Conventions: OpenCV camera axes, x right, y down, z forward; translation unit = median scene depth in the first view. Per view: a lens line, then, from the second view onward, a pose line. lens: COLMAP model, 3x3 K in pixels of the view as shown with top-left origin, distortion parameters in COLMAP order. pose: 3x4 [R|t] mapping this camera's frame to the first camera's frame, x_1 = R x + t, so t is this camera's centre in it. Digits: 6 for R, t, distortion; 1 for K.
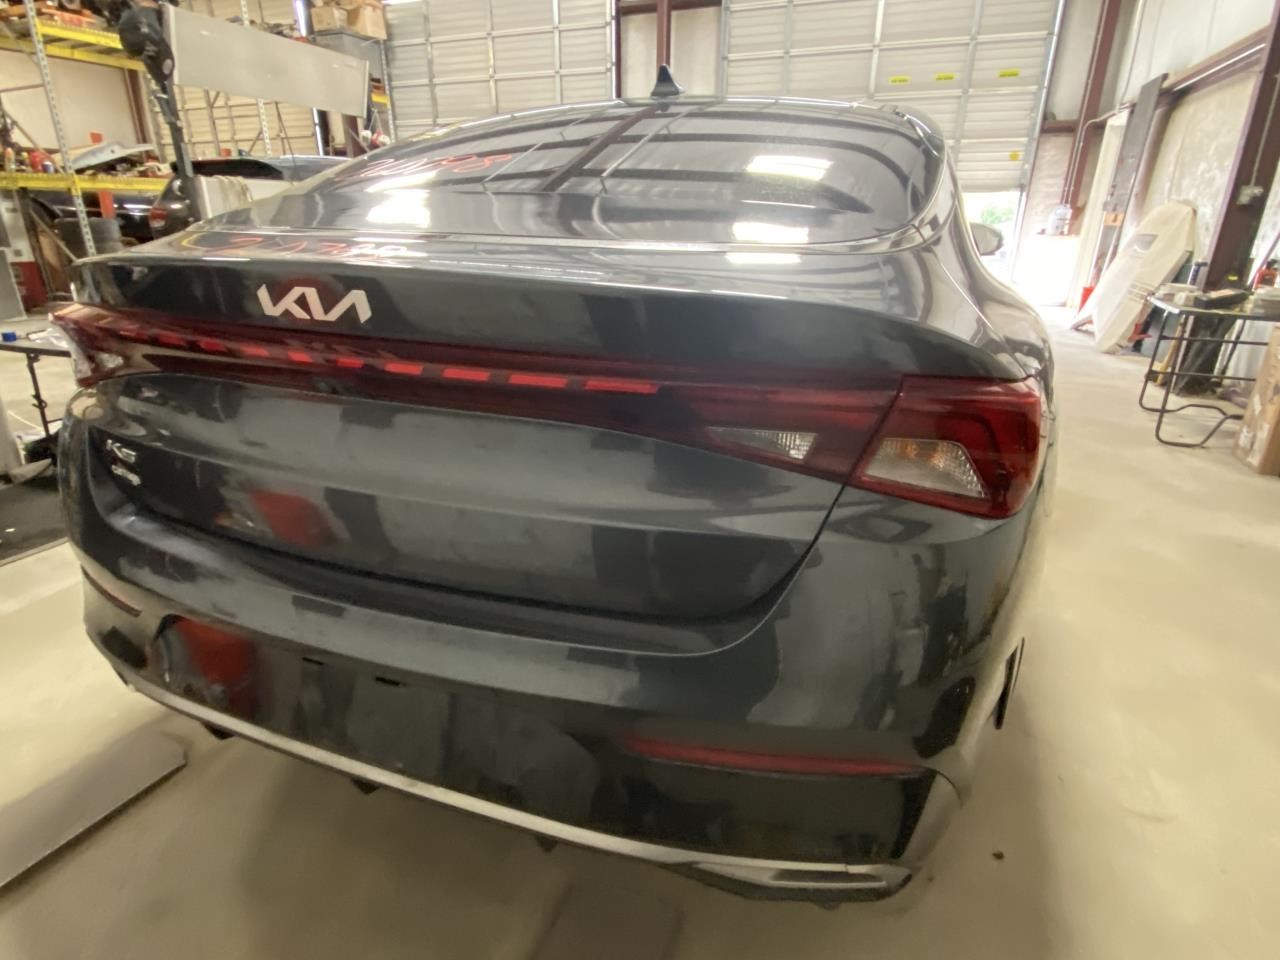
lens RADIAL K [[690.4, 0, 642.5], [0, 690.4, 479.6], [0, 0, 1]] dist [0.003146, -0.011855]
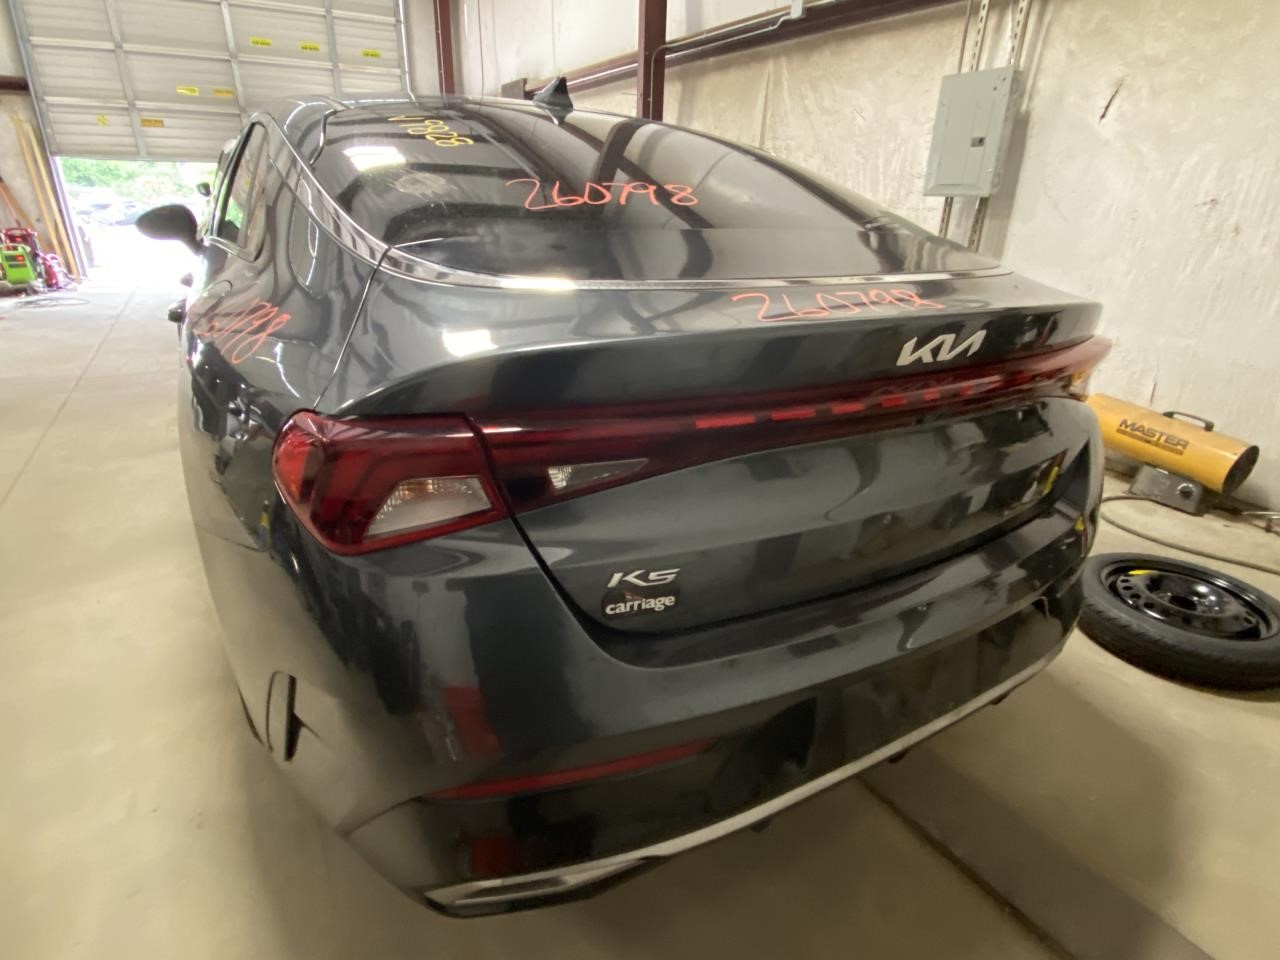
lens RADIAL K [[690.4, 0, 628.9], [0, 690.4, 485.1], [0, 0, 1]] dist [0.003146, -0.011855]
pose [[0.612152, -0.301911, 0.730835, -0.220986], [0.263557, 0.949294, 0.171400, -0.047504], [-0.745525, 0.087693, 0.660684, 0.080682]]
